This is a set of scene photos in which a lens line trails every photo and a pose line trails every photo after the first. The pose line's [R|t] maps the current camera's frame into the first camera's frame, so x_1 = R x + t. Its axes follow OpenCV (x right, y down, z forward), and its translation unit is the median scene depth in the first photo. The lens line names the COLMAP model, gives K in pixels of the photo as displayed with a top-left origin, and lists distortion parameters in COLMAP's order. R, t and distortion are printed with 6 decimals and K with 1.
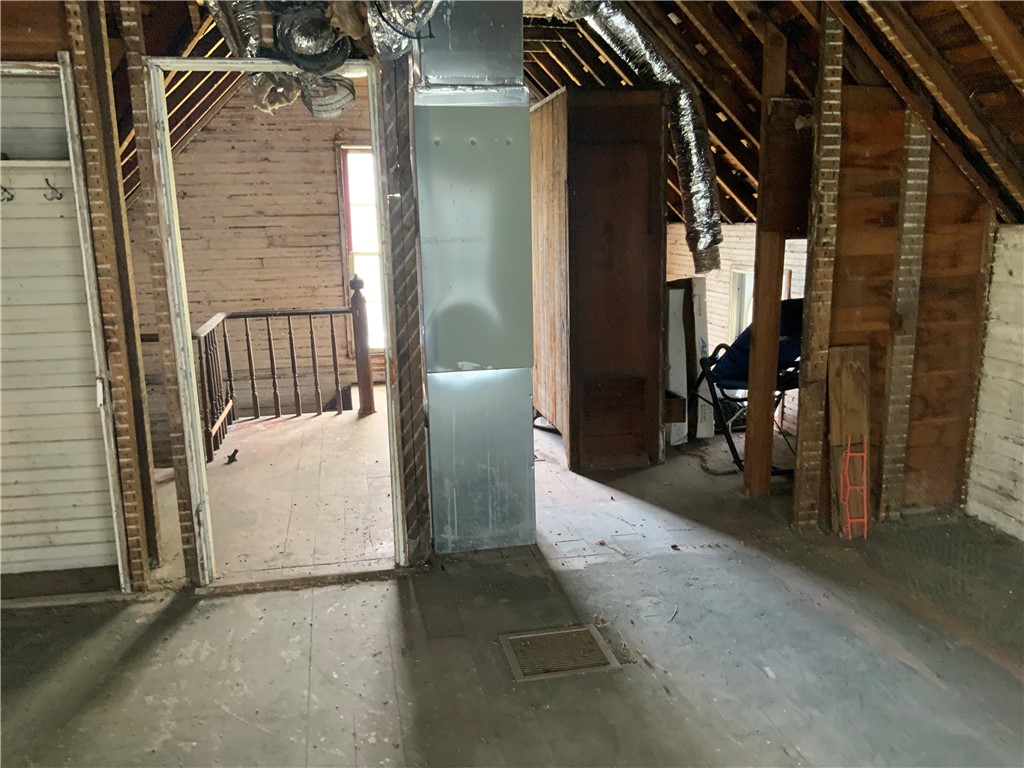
lens RADIAL K [[859.0, 0, 505.8], [0, 859.0, 384.1], [0, 0, 1]] dist [0.107005, -0.177476]
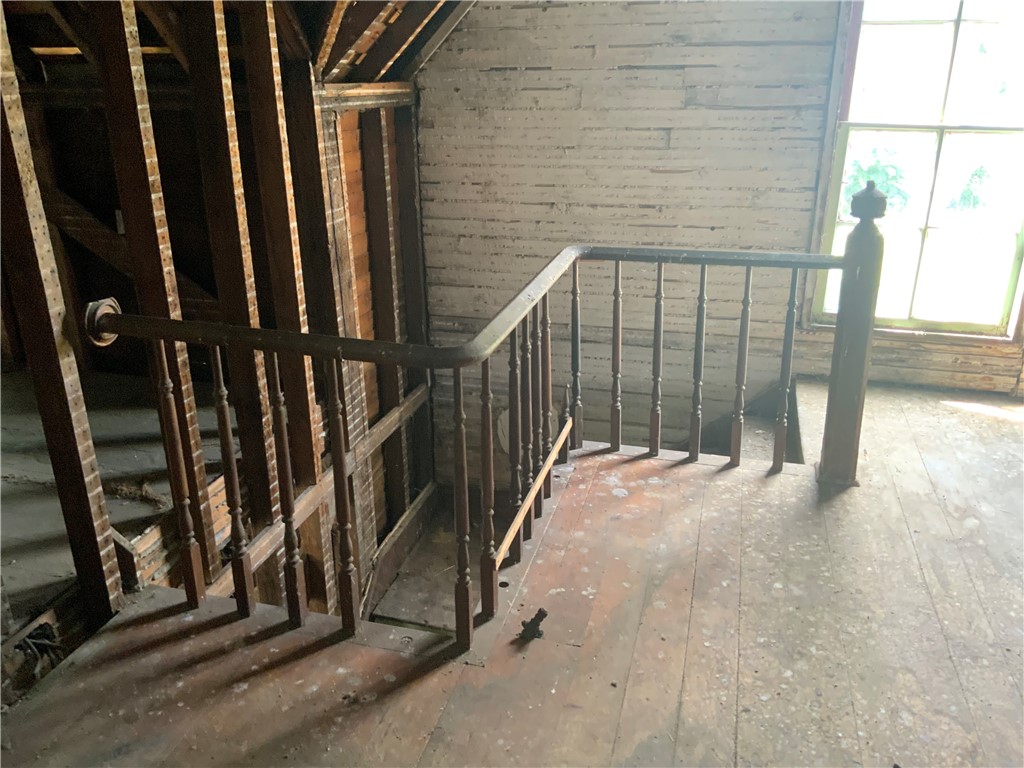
lens RADIAL K [[859.0, 0, 505.8], [0, 859.0, 384.1], [0, 0, 1]] dist [0.107005, -0.177476]
pose [[0.896726, 0.172273, -0.407682, -0.129094], [-0.101048, 0.976497, 0.190374, -0.085067], [0.430897, -0.129518, 0.893058, 0.468232]]
